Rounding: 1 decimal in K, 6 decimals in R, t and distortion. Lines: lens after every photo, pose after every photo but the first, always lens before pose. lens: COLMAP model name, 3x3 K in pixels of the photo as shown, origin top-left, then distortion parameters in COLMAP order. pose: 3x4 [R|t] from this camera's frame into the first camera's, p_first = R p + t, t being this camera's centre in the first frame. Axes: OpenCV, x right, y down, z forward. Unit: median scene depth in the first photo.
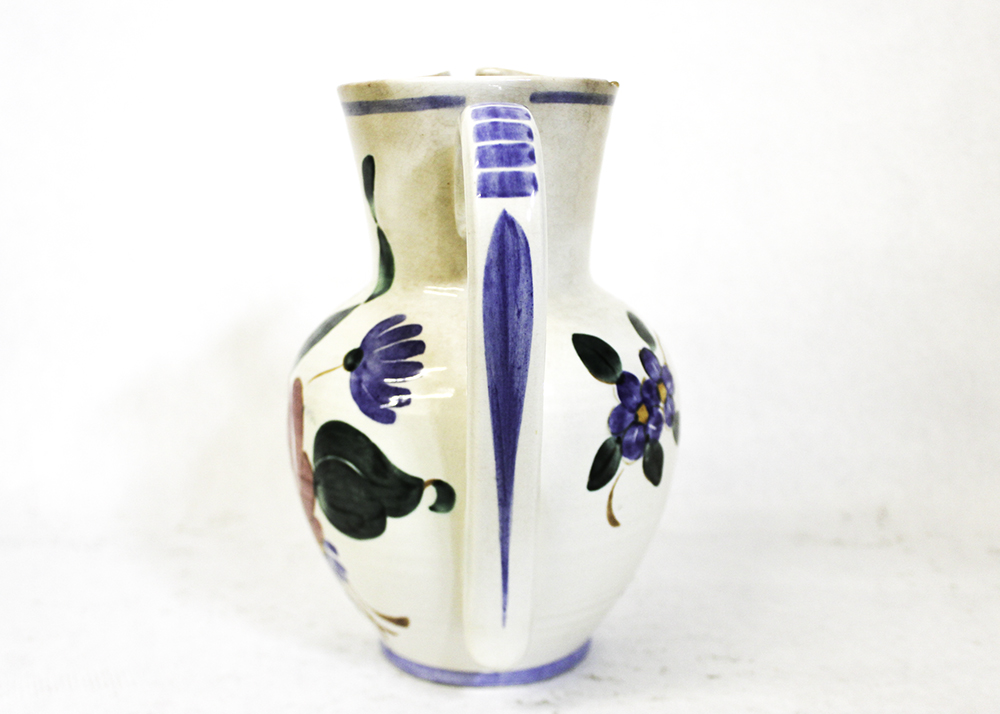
lens RADIAL K [[1216.1, 0, 499.8], [0, 1216.1, 353.7], [0, 0, 1]] dist [-0.103720, 0.000000]
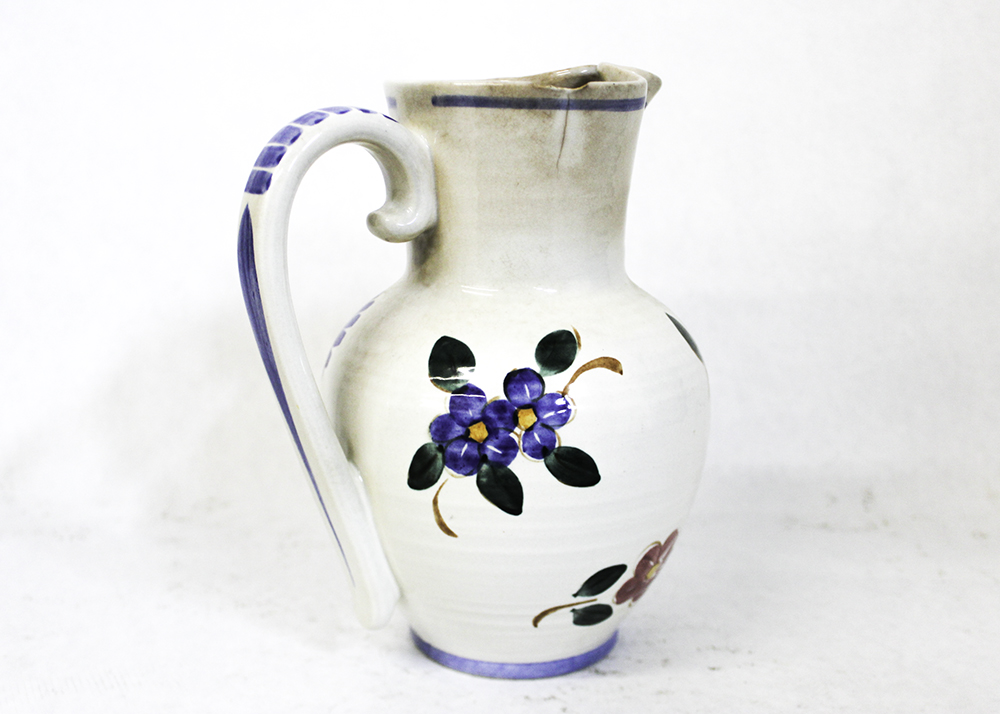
lens RADIAL K [[1305.2, 0, 500.3], [0, 1305.2, 359.2], [0, 0, 1]] dist [-0.101995, 0.000000]
pose [[0.539102, 0.196806, -0.818924, 0.985808], [-0.169806, 0.977747, 0.123190, -0.140404], [0.824945, 0.072646, 0.560524, 0.436986]]
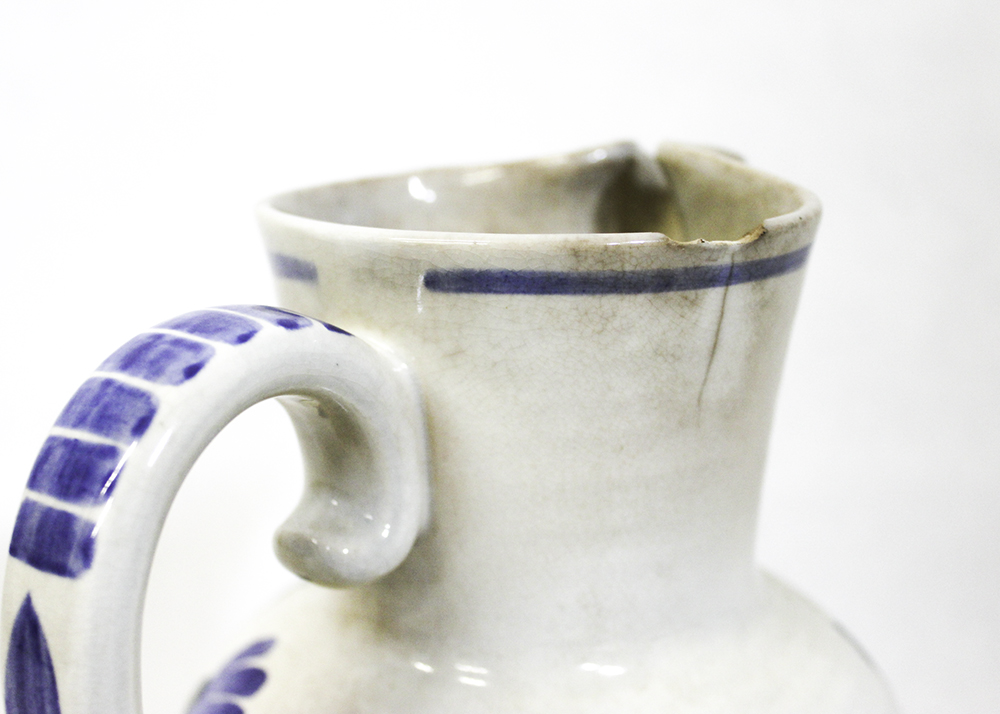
lens RADIAL K [[1458.5, 0, 499.0], [0, 1458.5, 358.5], [0, 0, 1]] dist [-0.065822, 0.000000]
pose [[0.742181, 0.157375, -0.651460, 0.397078], [-0.119831, 0.987536, 0.102043, -0.237086], [0.659399, 0.002330, 0.751789, 0.598806]]
